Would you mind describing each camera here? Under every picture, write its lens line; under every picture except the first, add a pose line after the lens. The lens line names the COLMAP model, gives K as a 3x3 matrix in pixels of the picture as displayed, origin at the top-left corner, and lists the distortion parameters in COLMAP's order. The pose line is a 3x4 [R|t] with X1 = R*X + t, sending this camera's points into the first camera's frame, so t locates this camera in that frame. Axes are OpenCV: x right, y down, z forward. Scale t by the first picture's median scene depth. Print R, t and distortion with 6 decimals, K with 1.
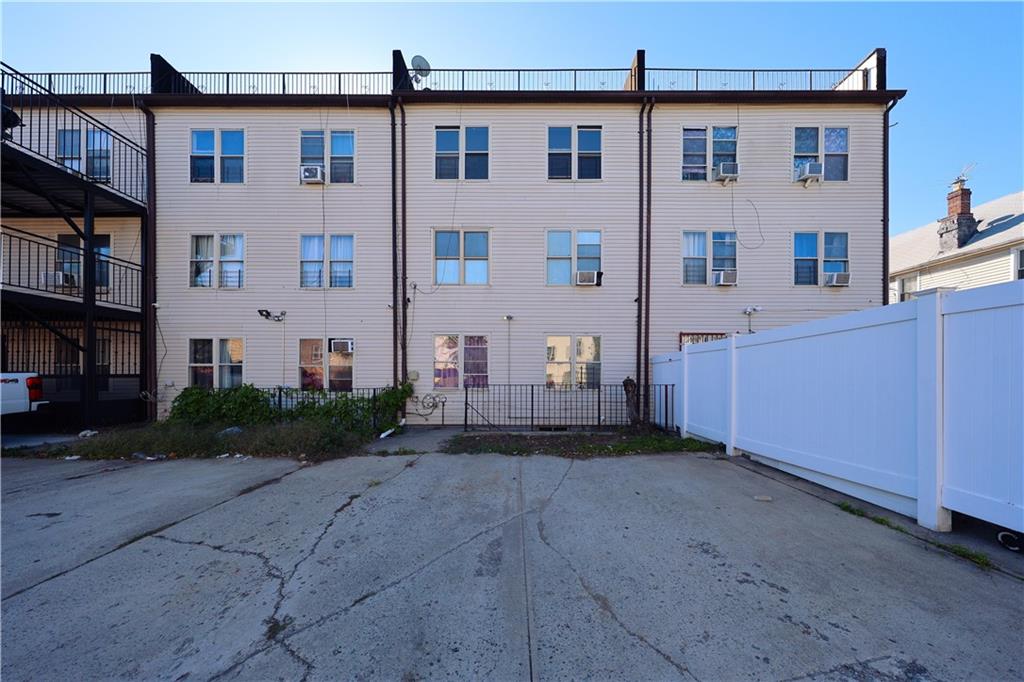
lens RADIAL K [[299.4, 0, 515.9], [0, 299.4, 375.2], [0, 0, 1]] dist [-0.001641, -0.000306]
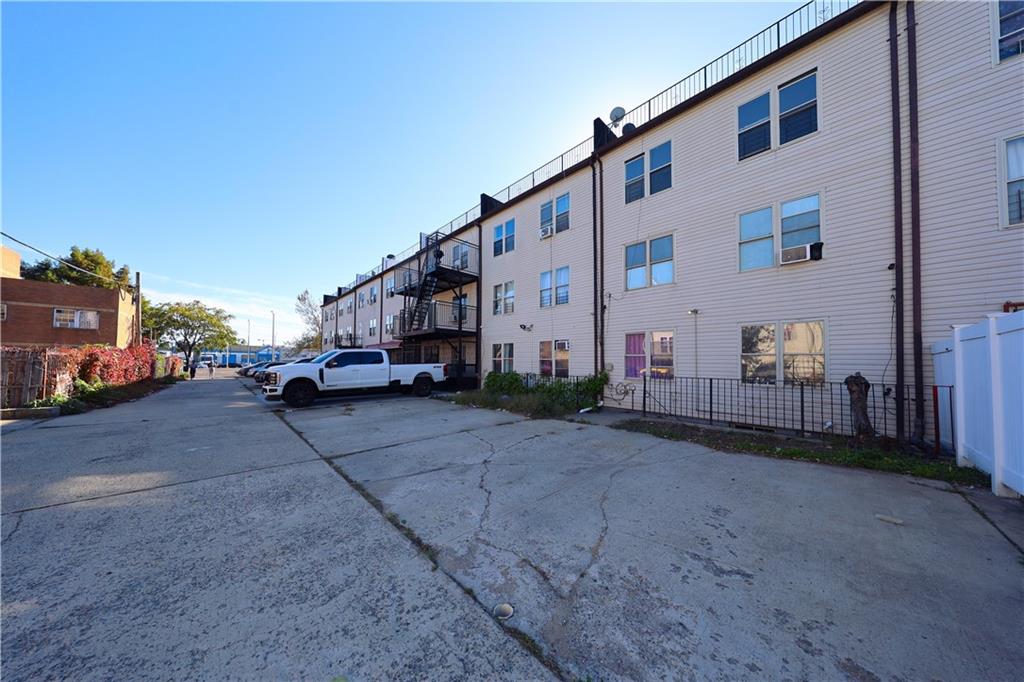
lens RADIAL K [[299.4, 0, 511.5], [0, 299.4, 355.0], [0, 0, 1]] dist [-0.001641, -0.000306]
pose [[0.691491, -0.014498, -0.722239, 0.282763], [-0.008557, 0.999564, -0.028257, -0.010021], [0.722334, 0.025720, 0.691066, -0.155312]]
